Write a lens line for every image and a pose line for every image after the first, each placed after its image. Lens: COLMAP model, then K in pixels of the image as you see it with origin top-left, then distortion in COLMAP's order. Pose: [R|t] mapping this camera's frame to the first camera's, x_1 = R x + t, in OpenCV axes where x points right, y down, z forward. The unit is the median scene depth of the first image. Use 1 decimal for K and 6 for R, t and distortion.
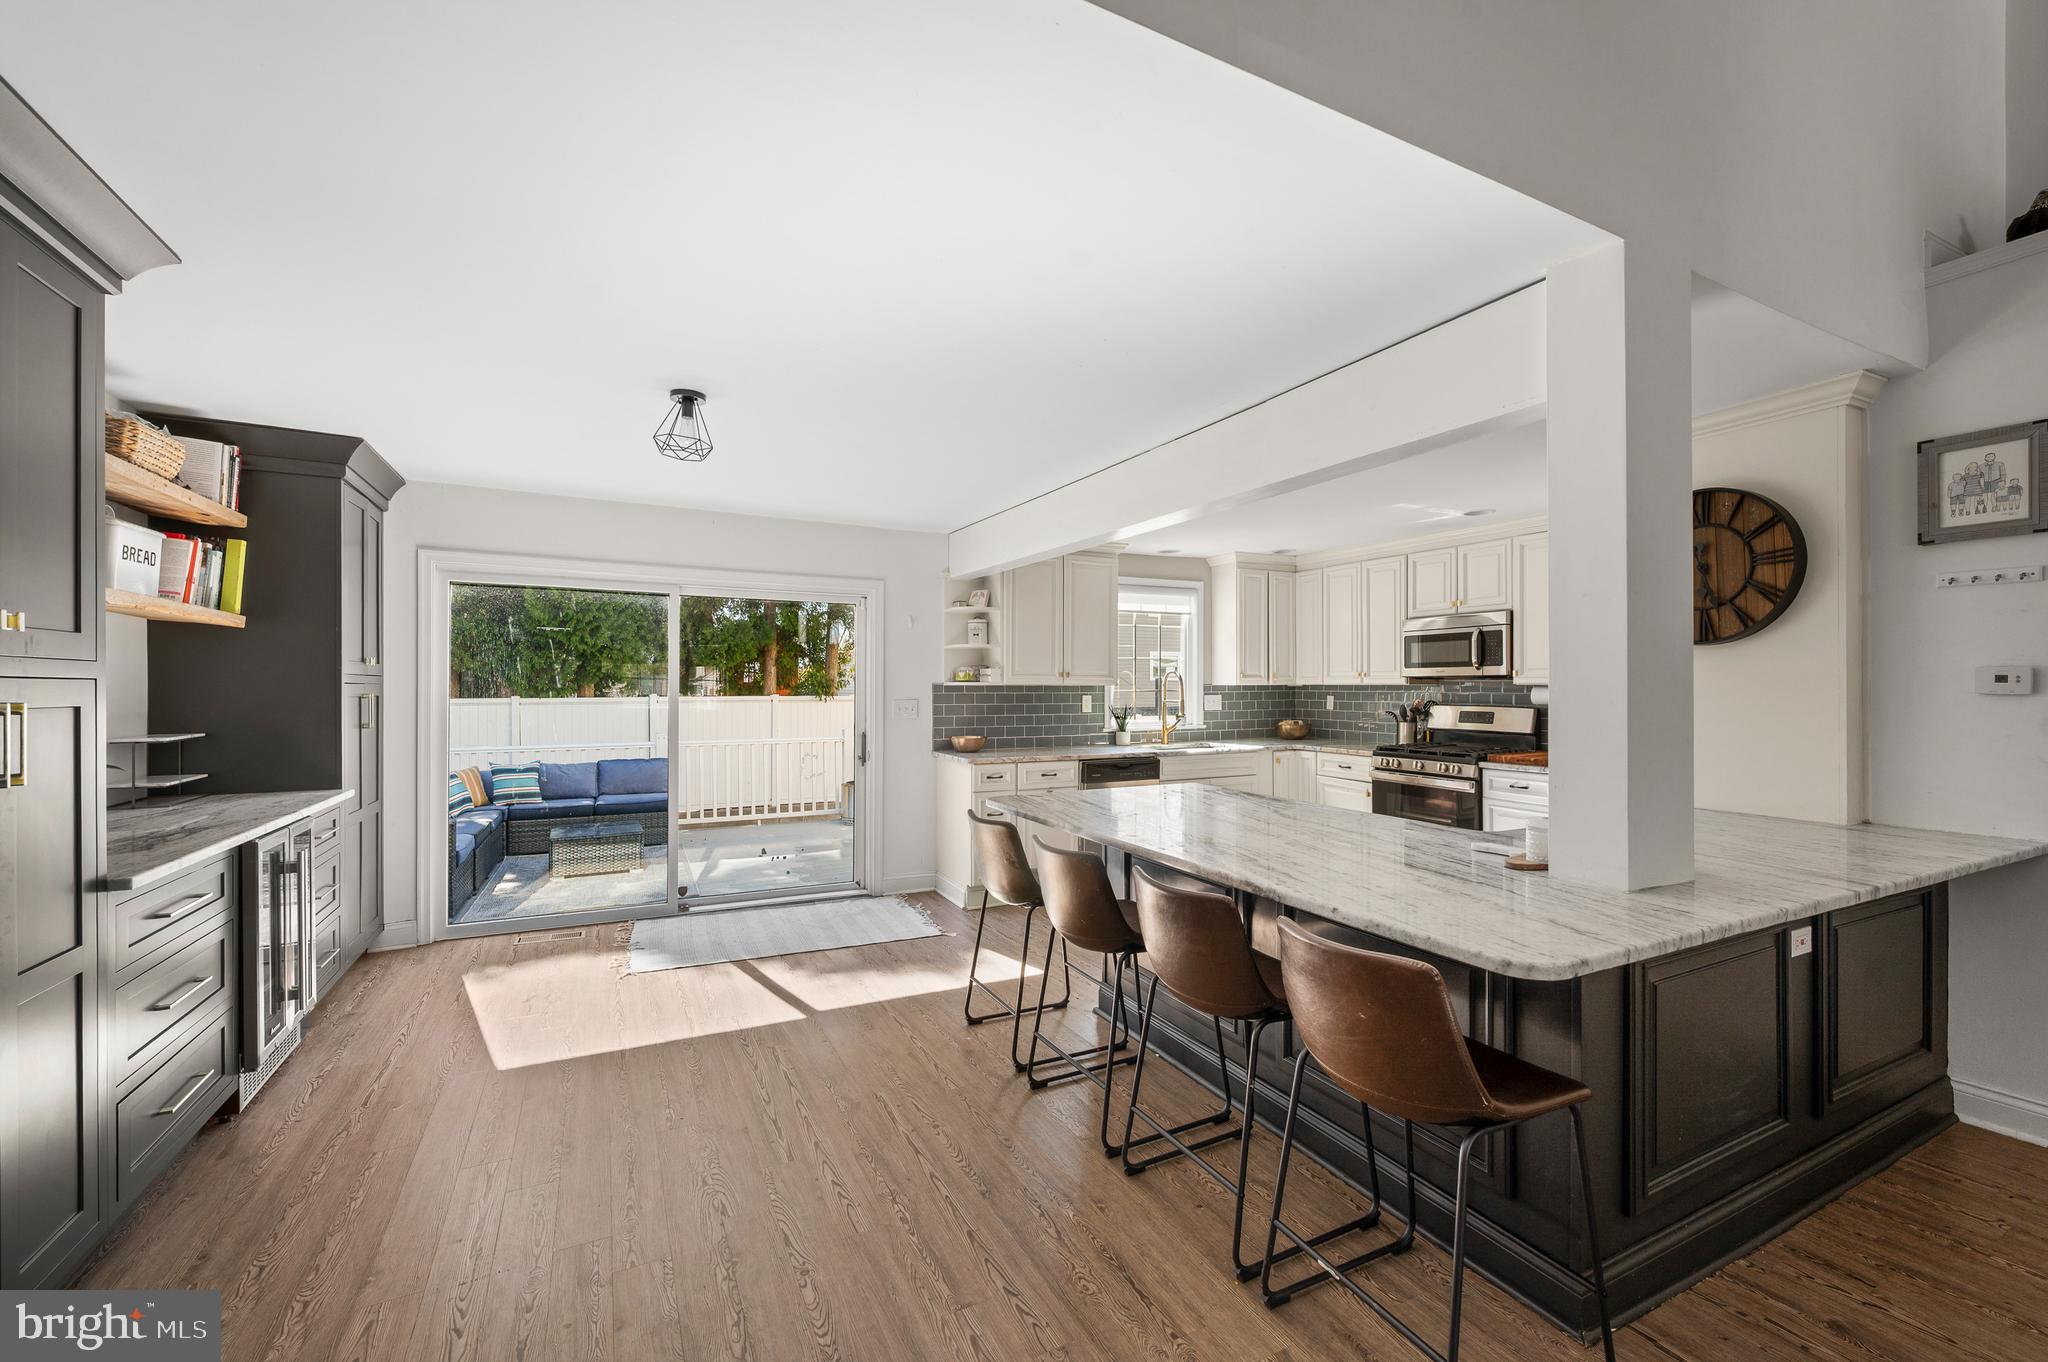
lens RADIAL K [[834.9, 0, 1031.8], [0, 834.9, 683.2], [0, 0, 1]] dist [0.000709, -0.000555]
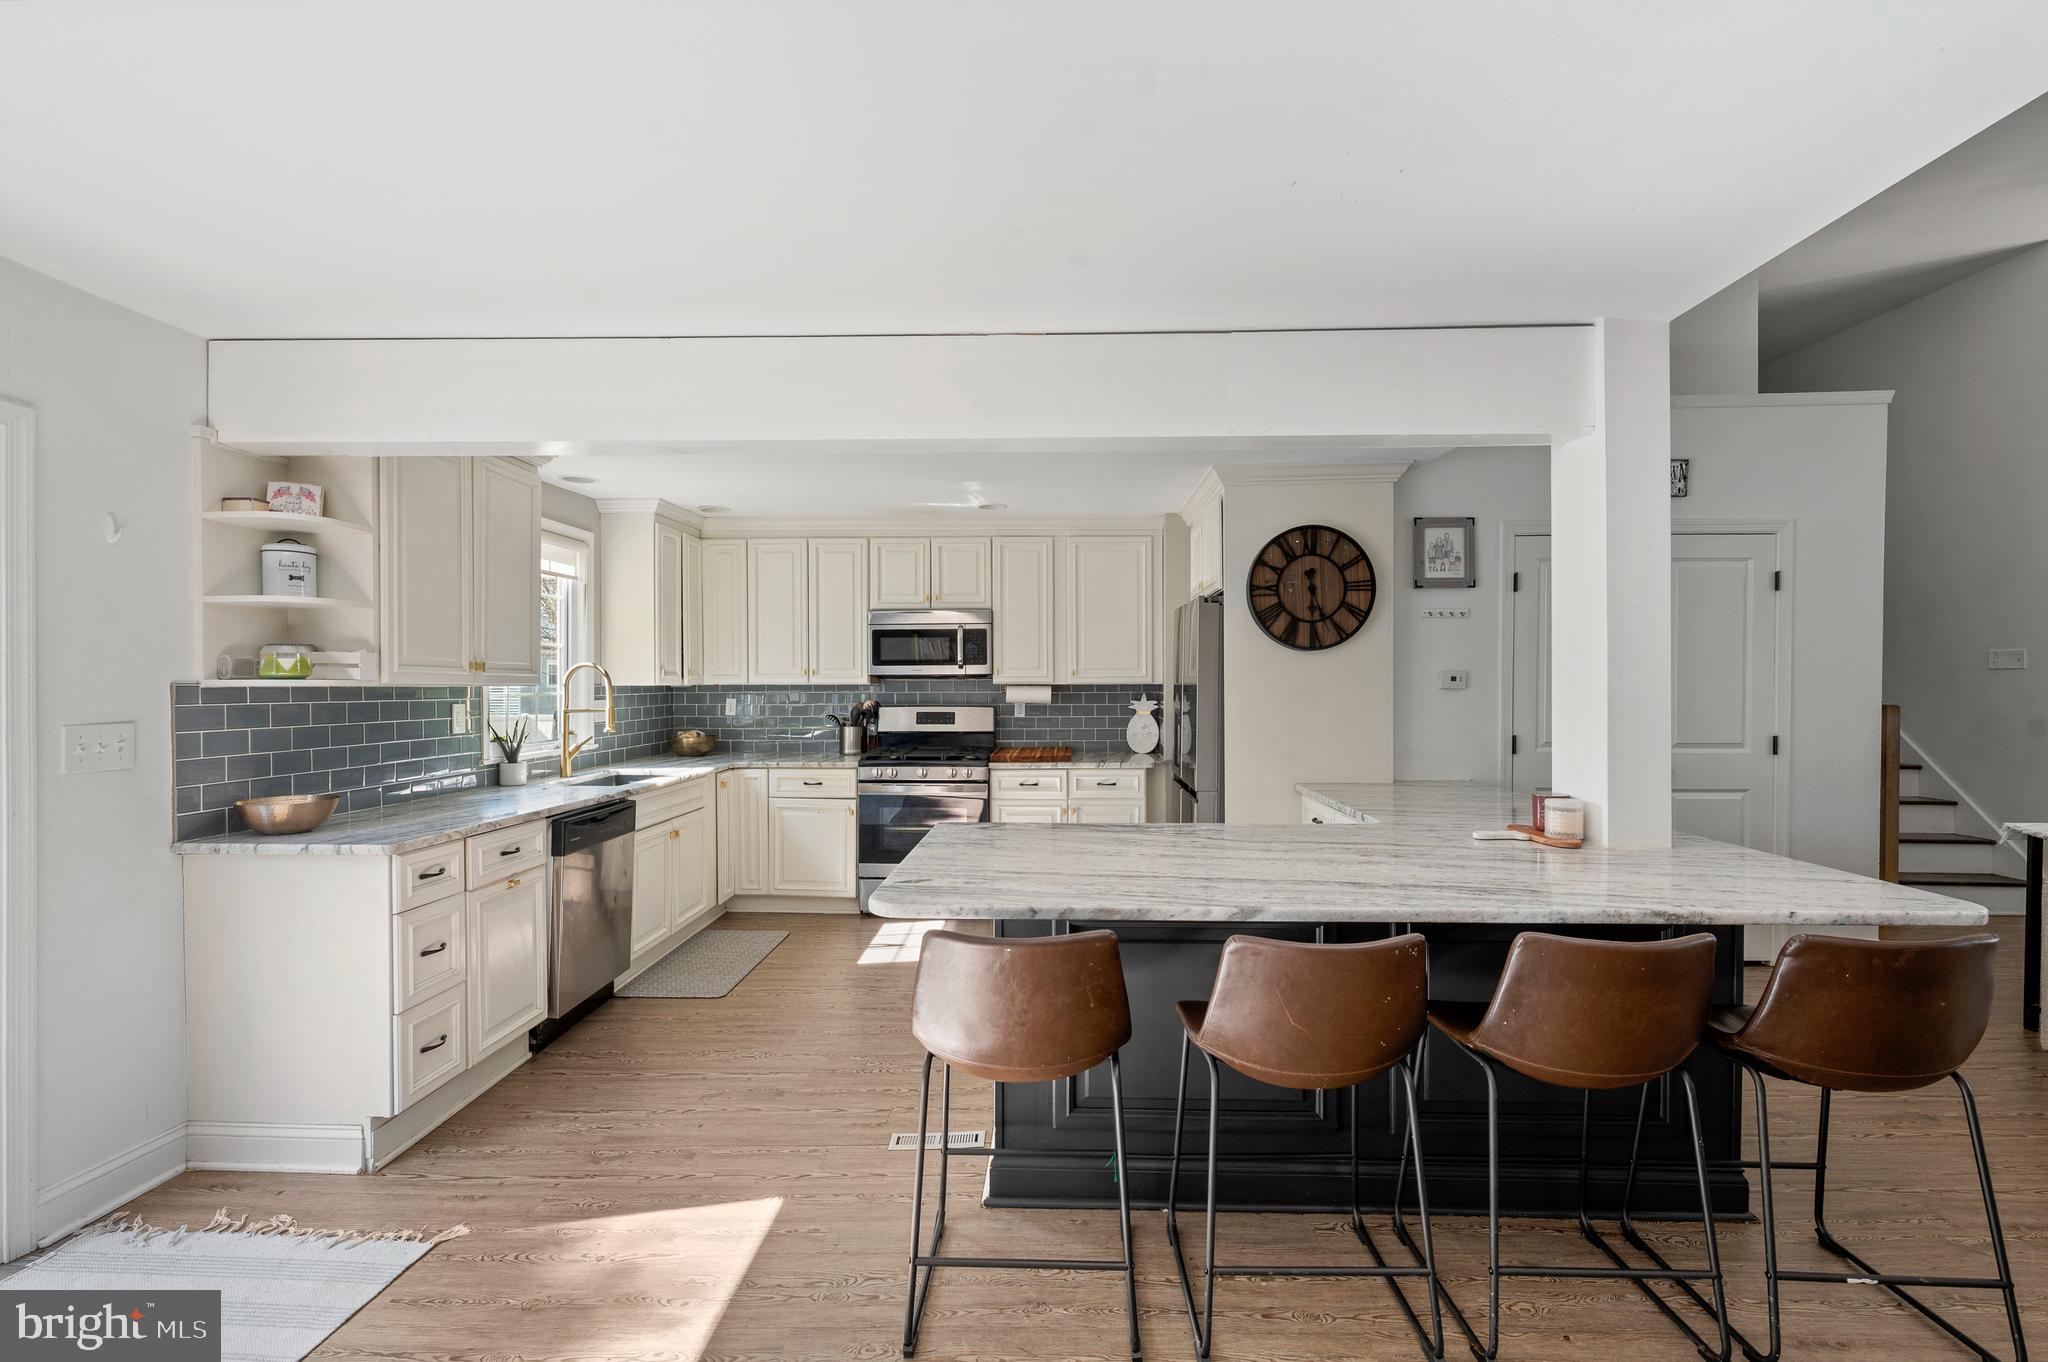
lens RADIAL K [[856.2, 0, 1022.5], [0, 856.2, 689.4], [0, 0, 1]] dist [-0.002997, 0.001075]
pose [[0.485425, -0.005360, 0.874262, -0.302583], [0.002088, 0.999985, 0.004972, 0.003062], [-0.874276, -0.000588, 0.485429, 0.437507]]
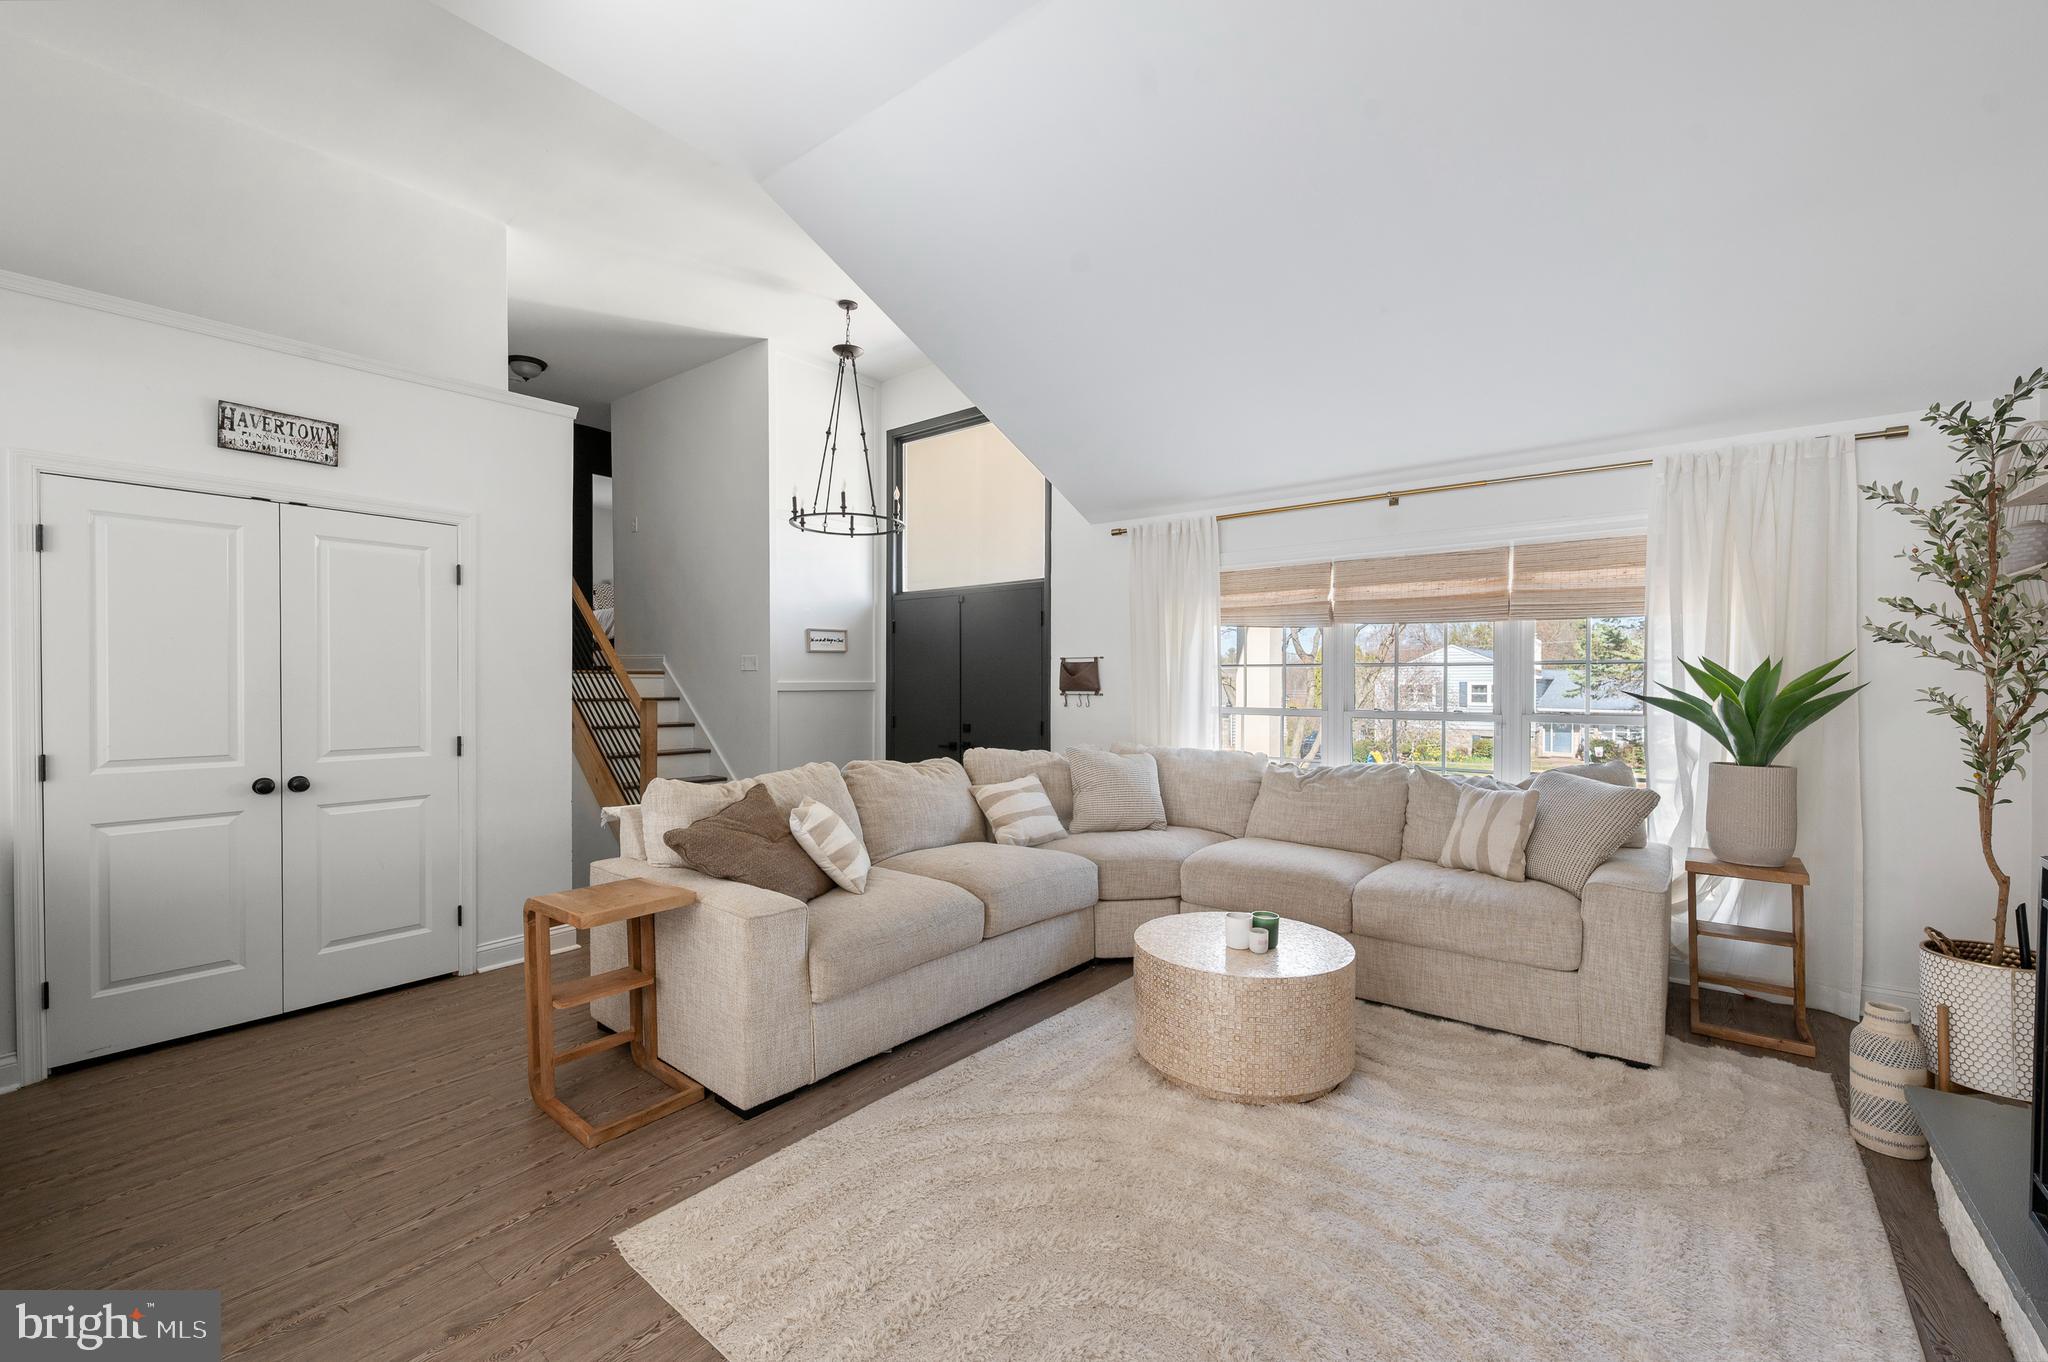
lens RADIAL K [[834.9, 0, 1015.8], [0, 834.9, 687.3], [0, 0, 1]] dist [0.000709, -0.000555]
pose [[-0.422892, -0.006785, 0.906155, -0.157533], [-0.000994, 0.999975, 0.007023, 0.001511], [-0.906180, 0.002069, -0.422888, 0.093330]]
